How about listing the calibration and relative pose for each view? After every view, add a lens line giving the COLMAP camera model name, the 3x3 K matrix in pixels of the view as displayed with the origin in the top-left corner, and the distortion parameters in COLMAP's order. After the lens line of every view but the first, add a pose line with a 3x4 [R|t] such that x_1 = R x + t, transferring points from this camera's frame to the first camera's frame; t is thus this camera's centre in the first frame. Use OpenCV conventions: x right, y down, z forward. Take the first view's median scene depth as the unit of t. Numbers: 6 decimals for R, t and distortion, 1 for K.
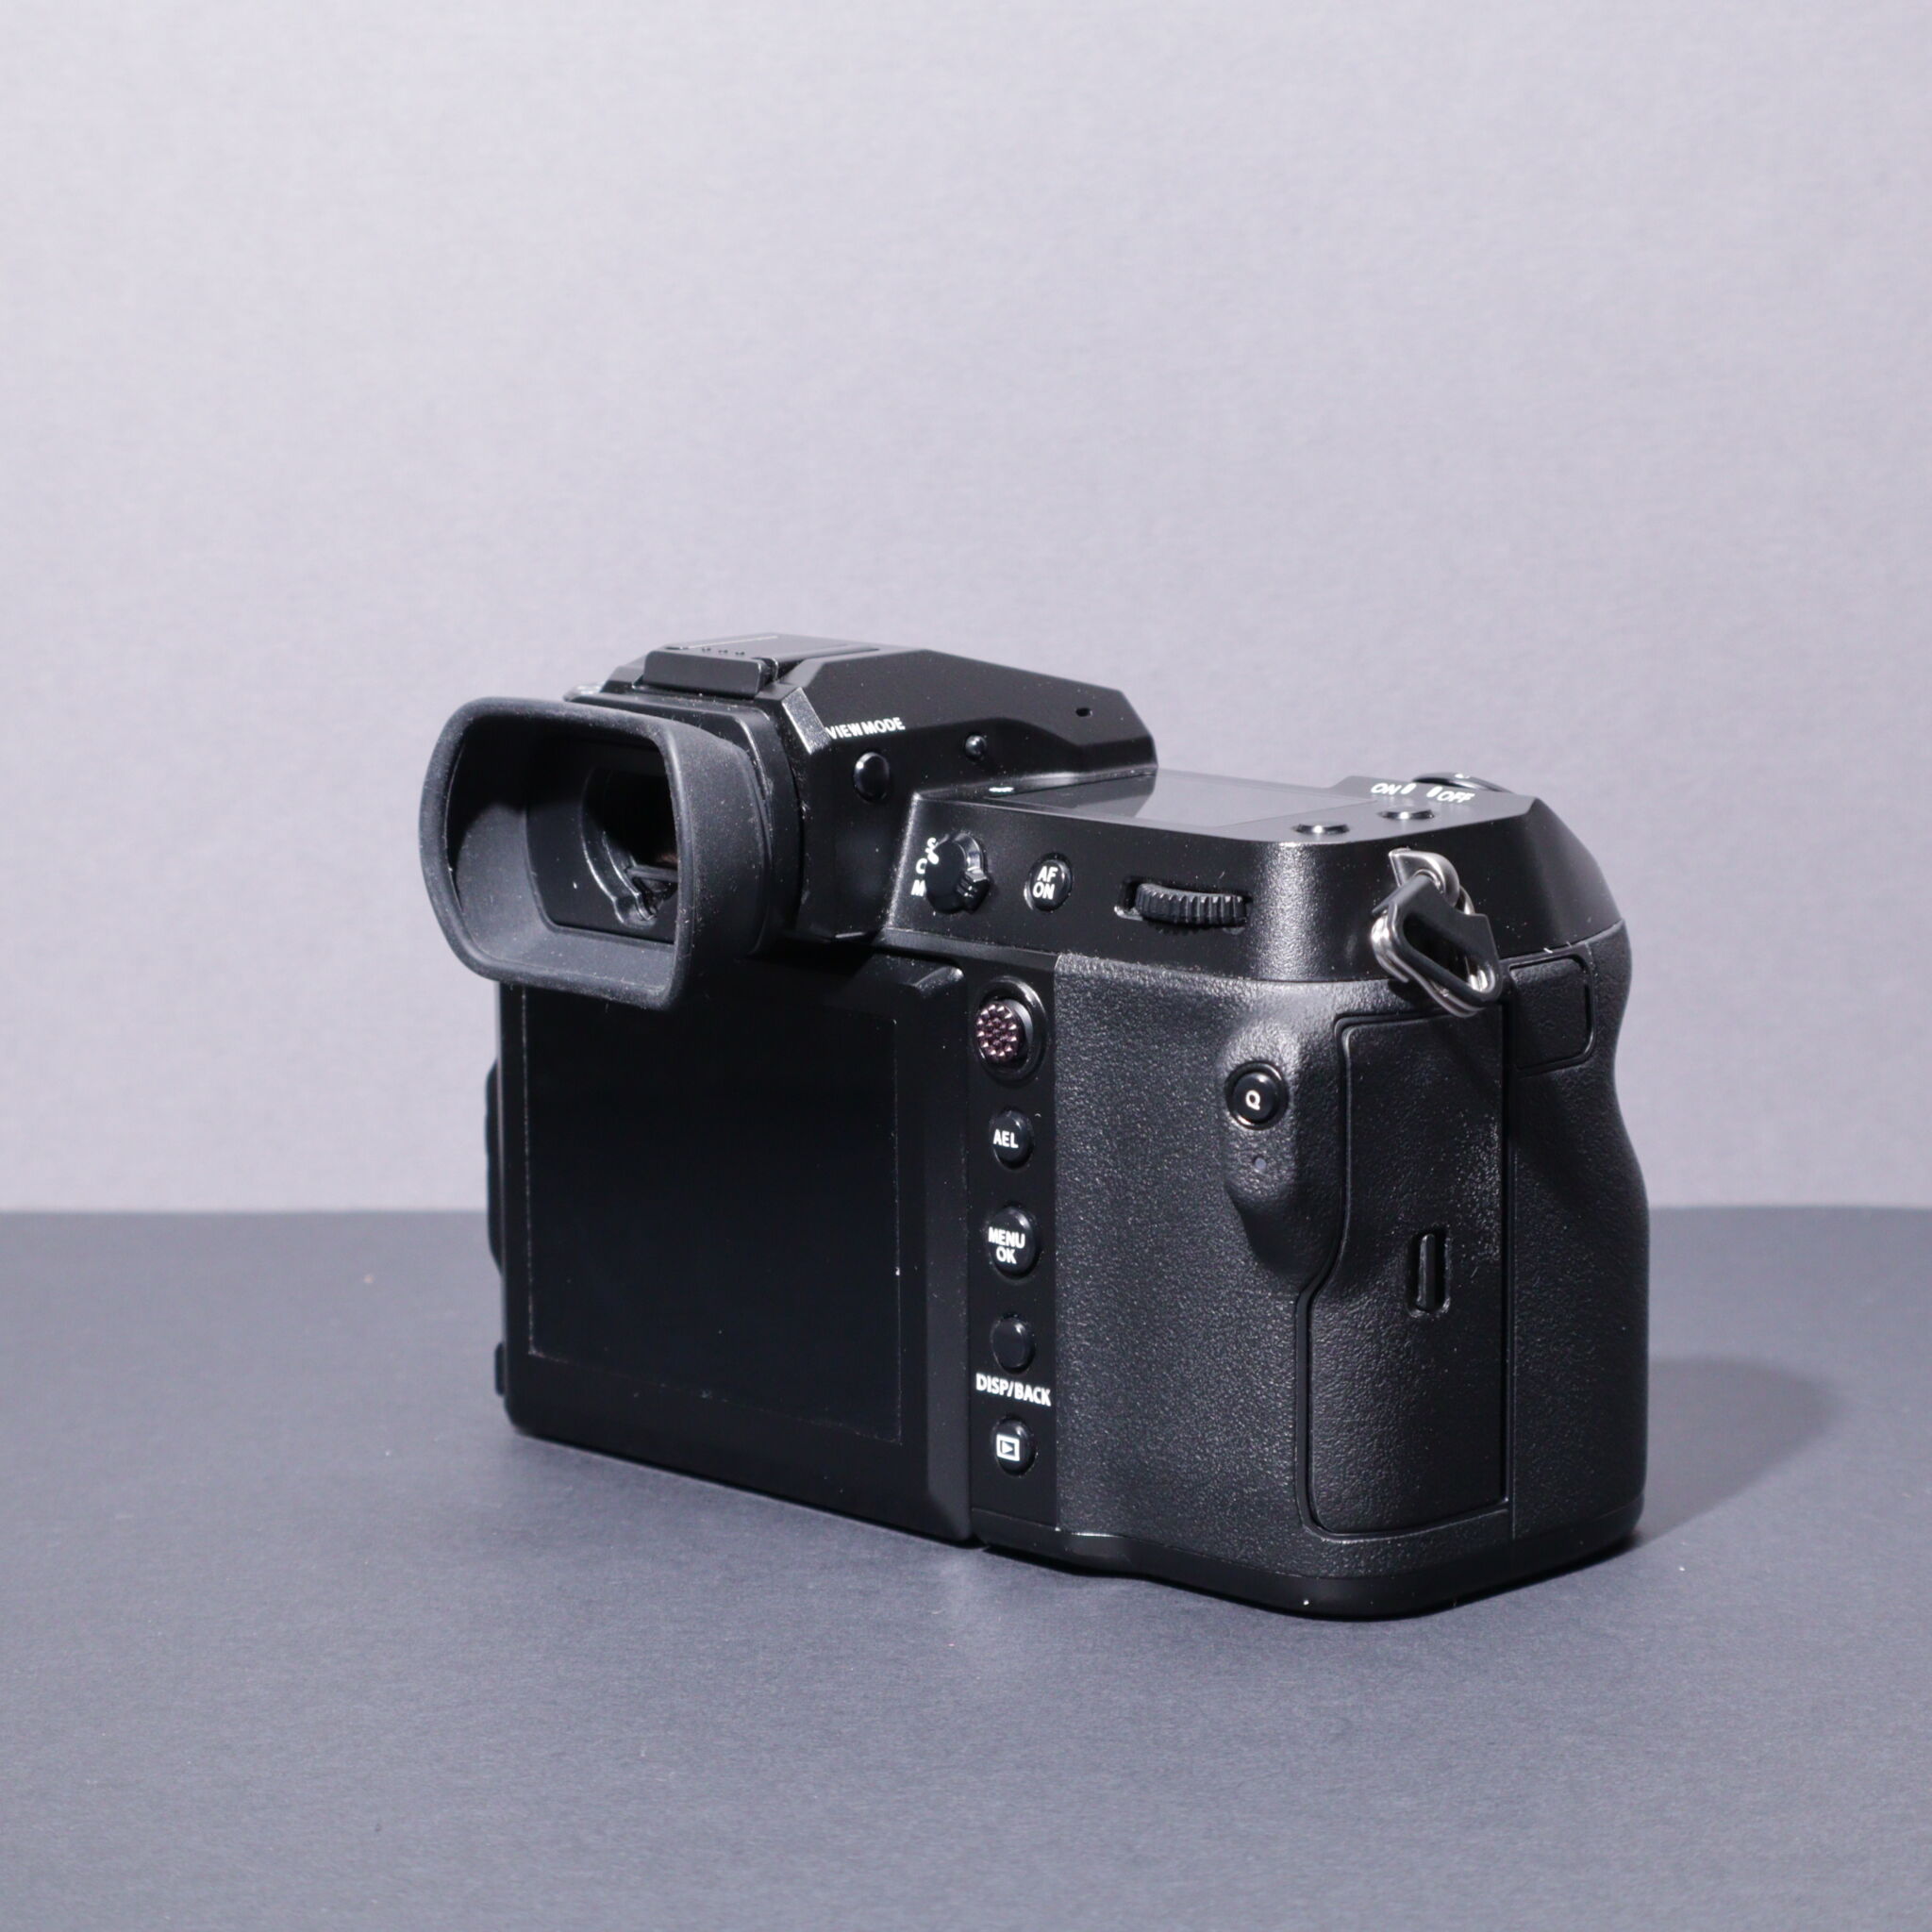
lens RADIAL K [[6298.9, 0, 966.0], [0, 6298.9, 966.0], [0, 0, 1]] dist [-0.602811, -0.099511]
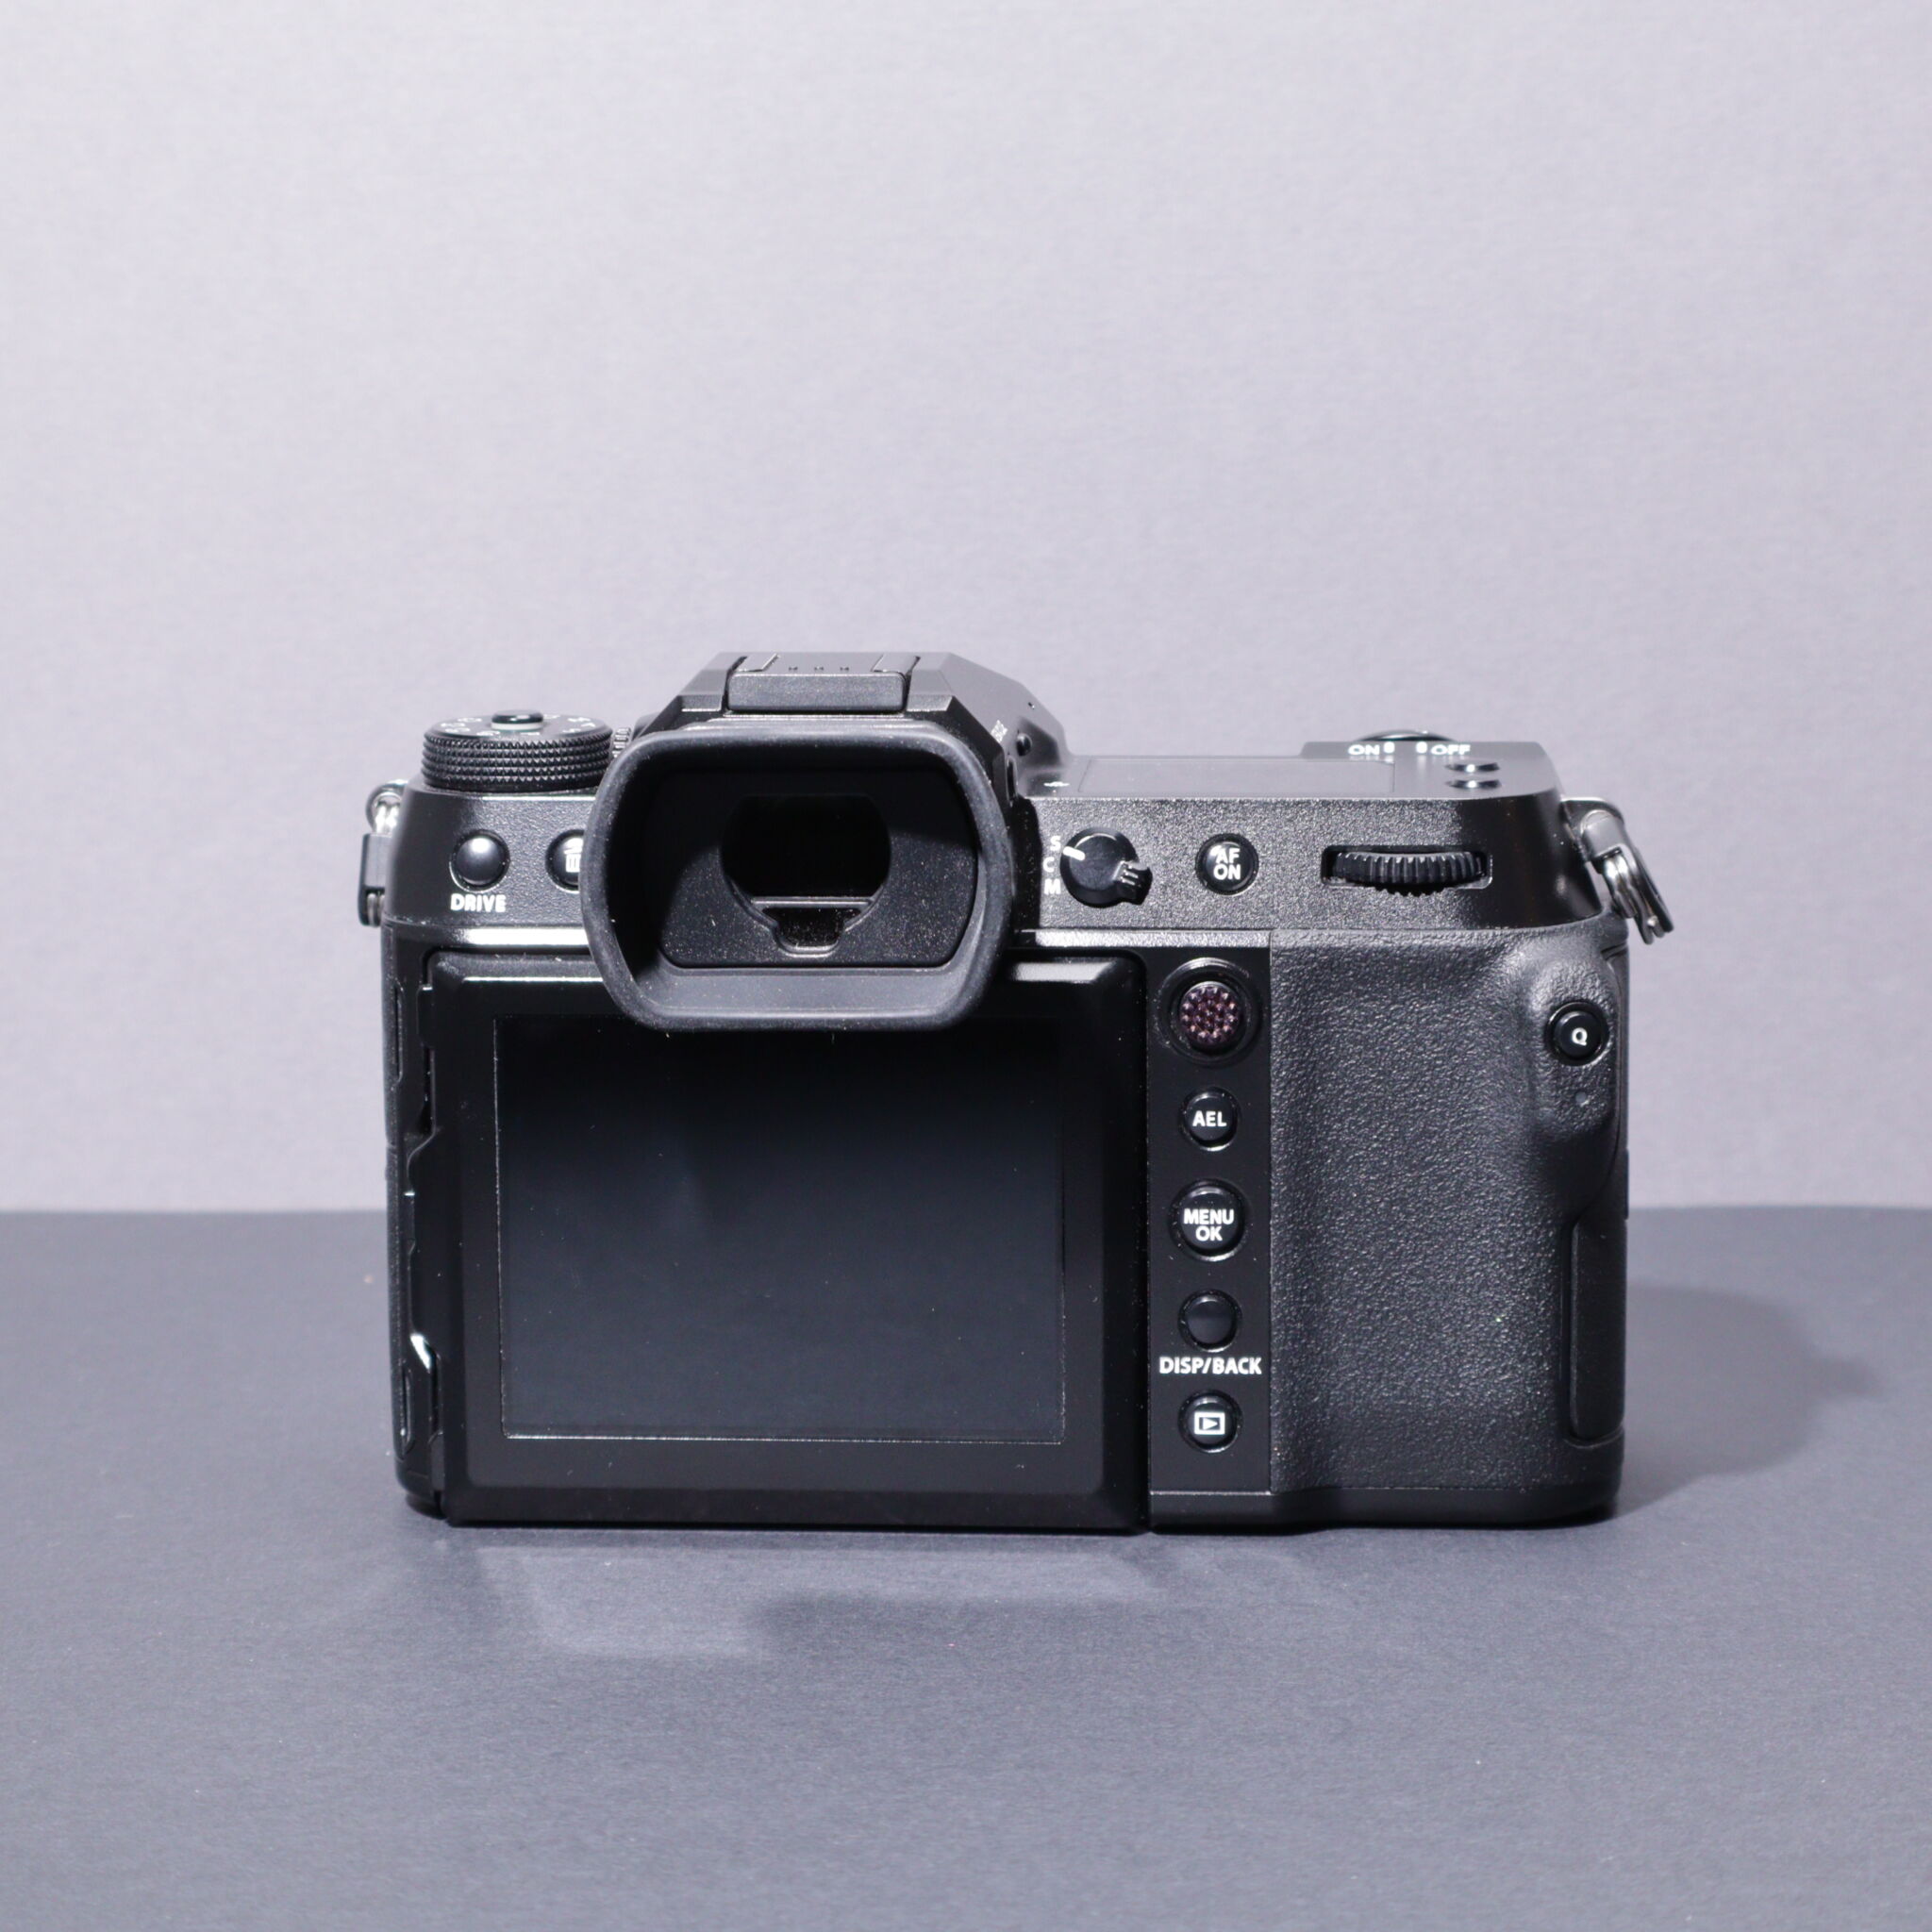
lens RADIAL K [[6298.9, 0, 966.0], [0, 6298.9, 966.0], [0, 0, 1]] dist [-0.602811, -0.099511]
pose [[0.758072, -0.104986, 0.643666, -0.672425], [0.111132, 0.993318, 0.031132, -0.032997], [-0.642633, 0.047932, 0.764673, 0.246012]]
